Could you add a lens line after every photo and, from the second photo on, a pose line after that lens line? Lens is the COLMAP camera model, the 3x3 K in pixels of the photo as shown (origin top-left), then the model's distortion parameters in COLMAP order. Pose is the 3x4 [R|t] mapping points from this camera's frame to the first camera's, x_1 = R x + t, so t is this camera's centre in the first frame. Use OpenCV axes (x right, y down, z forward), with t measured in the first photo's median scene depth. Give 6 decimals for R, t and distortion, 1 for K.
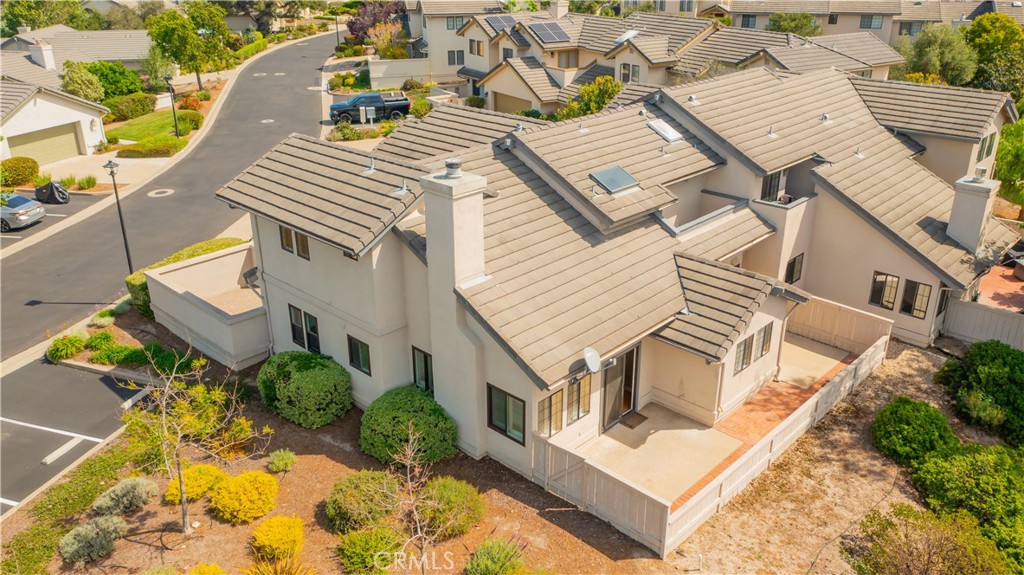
lens RADIAL K [[813.8, 0, 512.0], [0, 813.8, 287.5], [0, 0, 1]] dist [-0.004027, -0.001088]
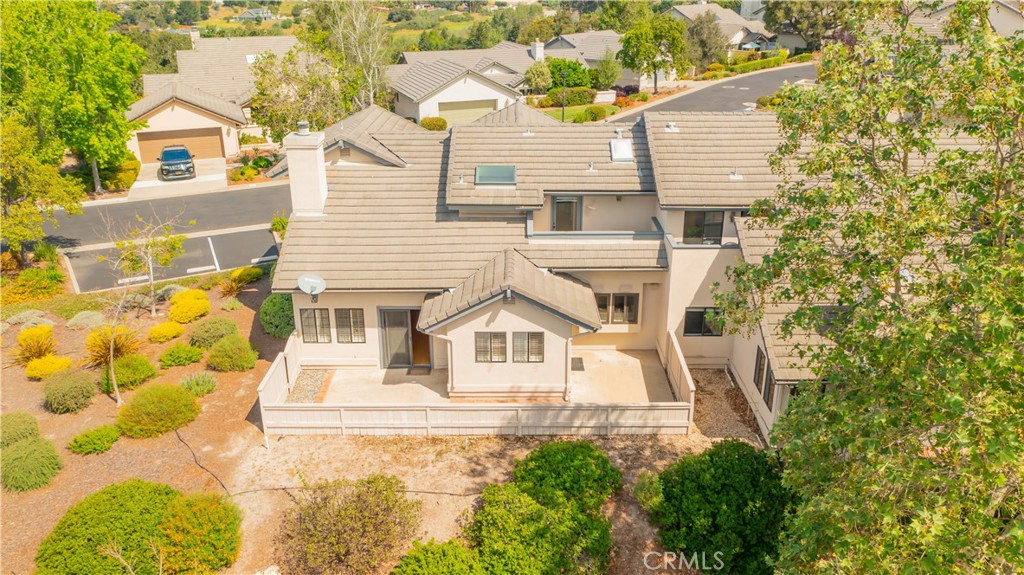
lens RADIAL K [[817.7, 0, 512.0], [0, 817.7, 287.5], [0, 0, 1]] dist [-0.001950, 0.002853]
pose [[0.679045, 0.272811, -0.681522, 0.832055], [-0.289849, 0.952590, 0.092523, -0.080931], [0.674452, 0.134712, 0.725925, 0.185808]]
